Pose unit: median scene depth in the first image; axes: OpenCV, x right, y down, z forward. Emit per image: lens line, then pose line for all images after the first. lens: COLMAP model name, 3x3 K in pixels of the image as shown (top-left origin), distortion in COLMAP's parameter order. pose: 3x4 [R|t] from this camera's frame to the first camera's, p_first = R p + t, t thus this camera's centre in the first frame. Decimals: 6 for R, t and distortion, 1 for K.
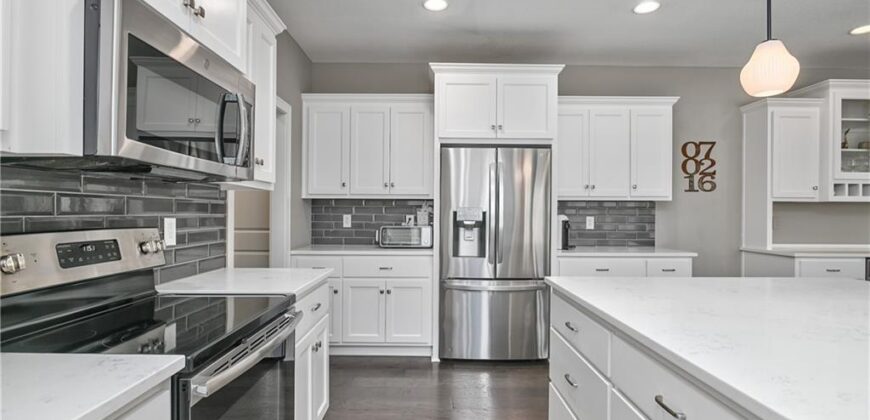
lens RADIAL K [[410.0, 0, 435.8], [0, 410.0, 212.0], [0, 0, 1]] dist [-0.013154, 0.000544]
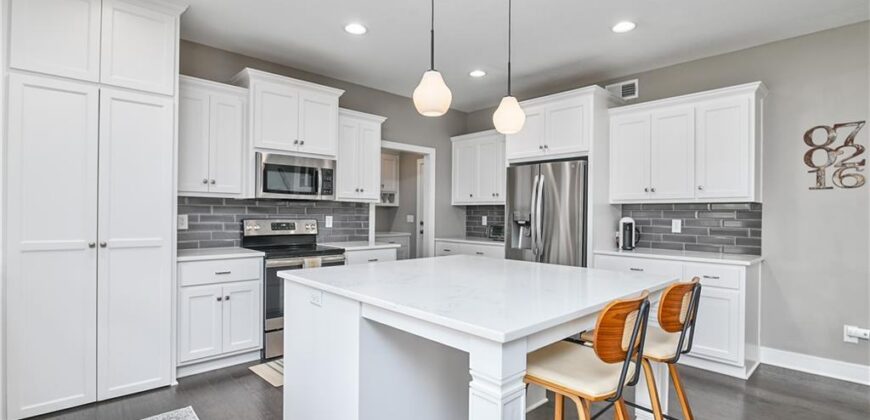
lens RADIAL K [[410.0, 0, 433.9], [0, 410.0, 209.7], [0, 0, 1]] dist [-0.013154, 0.000544]
pose [[0.677479, -0.007448, -0.735505, 0.781067], [-0.004775, 0.999883, -0.014524, 0.005364], [0.735527, 0.013352, 0.677364, -0.090415]]
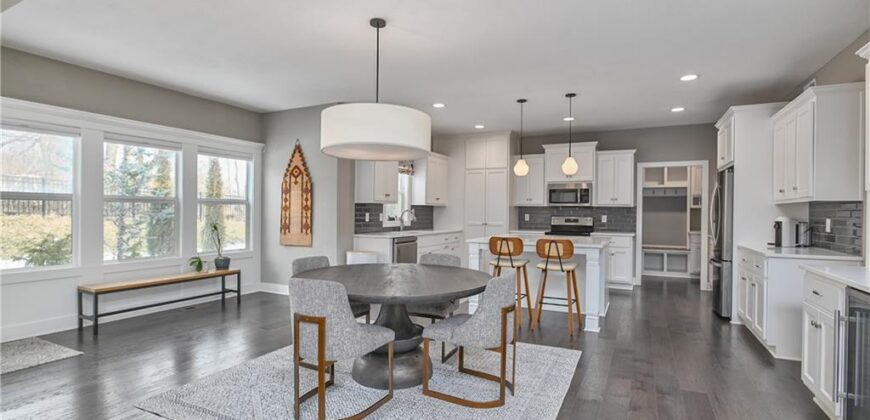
lens RADIAL K [[410.0, 0, 434.5], [0, 410.0, 213.0], [0, 0, 1]] dist [-0.013154, 0.000544]
pose [[-0.458631, -0.008618, -0.888585, 1.836421], [-0.011239, 0.999929, -0.003898, 0.013780], [0.888556, 0.008199, -0.458696, 0.688491]]
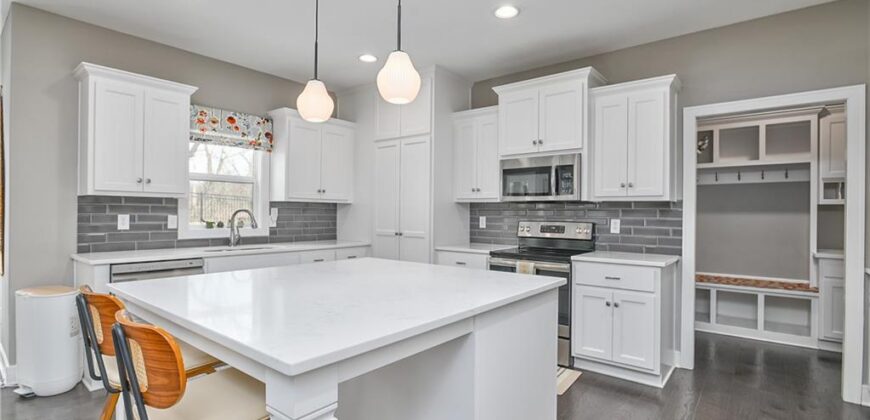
lens RADIAL K [[410.0, 0, 432.8], [0, 410.0, 212.9], [0, 0, 1]] dist [-0.013154, 0.000544]
pose [[-0.634514, -0.013645, -0.772791, 0.725695], [-0.012056, 0.999897, -0.007757, 0.005761], [0.772817, 0.004395, -0.634613, 0.797866]]
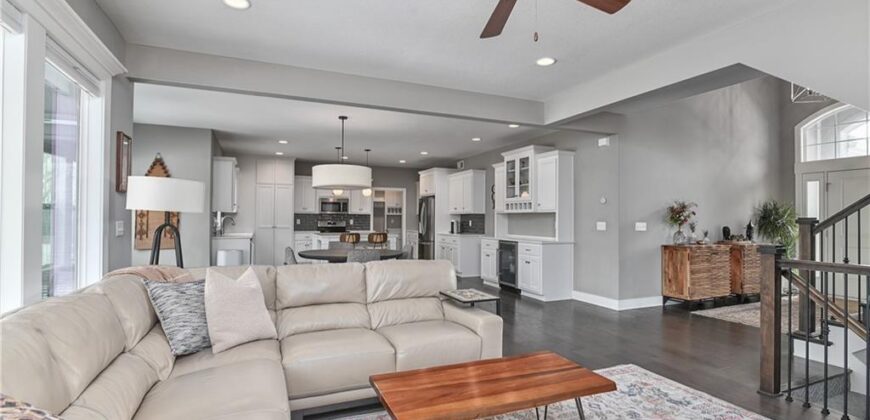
lens RADIAL K [[410.0, 0, 434.9], [0, 410.0, 213.4], [0, 0, 1]] dist [-0.013154, 0.000544]
pose [[0.388574, -0.016255, -0.921274, 2.758151], [-0.002869, 0.999818, -0.018851, 0.016920], [0.921413, 0.009968, 0.388456, -0.114770]]
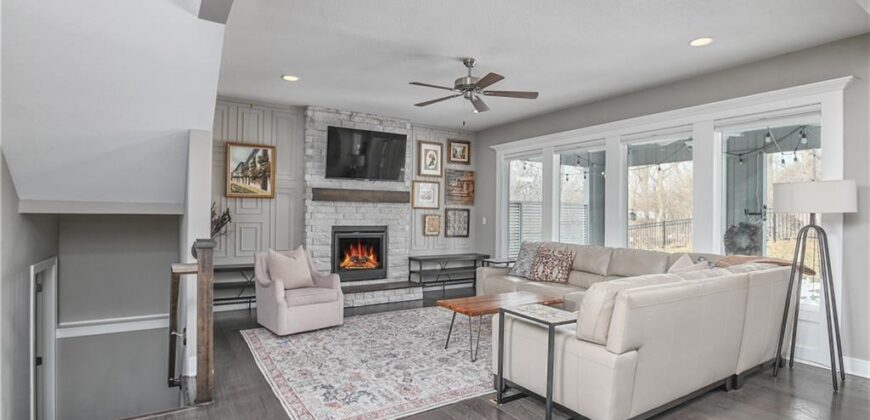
lens RADIAL K [[432.9, 0, 438.1], [0, 432.9, 213.3], [0, 0, 1]] dist [-0.027350, 0.000719]
pose [[-0.536467, -0.008194, 0.843881, 1.411689], [-0.015006, 0.999887, 0.000169, 0.011352], [-0.843788, -0.012573, -0.536530, 0.866509]]
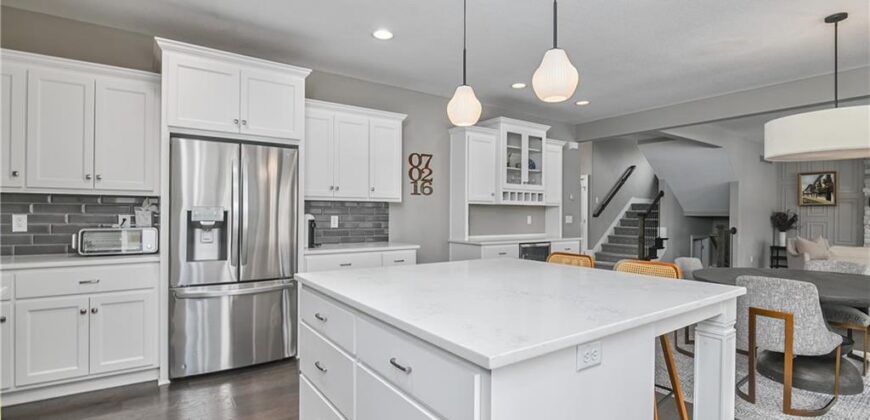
lens RADIAL K [[410.0, 0, 437.6], [0, 410.0, 213.5], [0, 0, 1]] dist [-0.013154, 0.000544]
pose [[0.817942, -0.001718, 0.575298, -0.020492], [-0.001252, 0.999988, 0.004765, -0.000116], [-0.575299, -0.004618, 0.817930, -0.034164]]
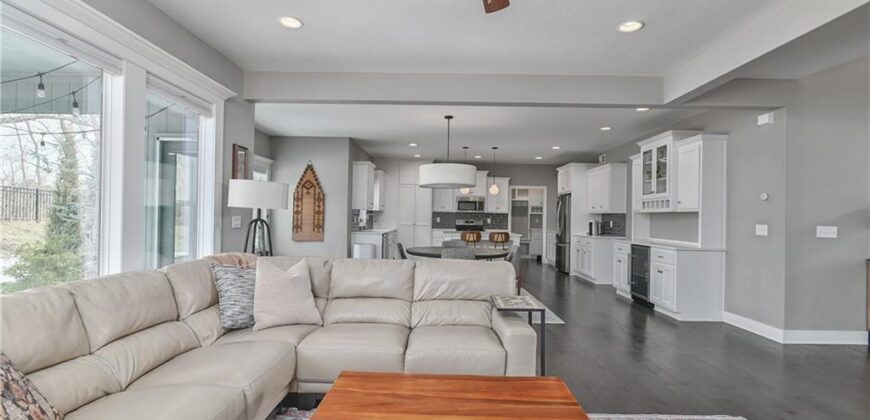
lens RADIAL K [[410.0, 0, 435.5], [0, 410.0, 212.3], [0, 0, 1]] dist [-0.013154, 0.000544]
pose [[-0.019704, -0.016790, -0.999665, 2.767501], [-0.016303, 0.999731, -0.016470, 0.017559], [0.999673, 0.015973, -0.019972, 0.164493]]
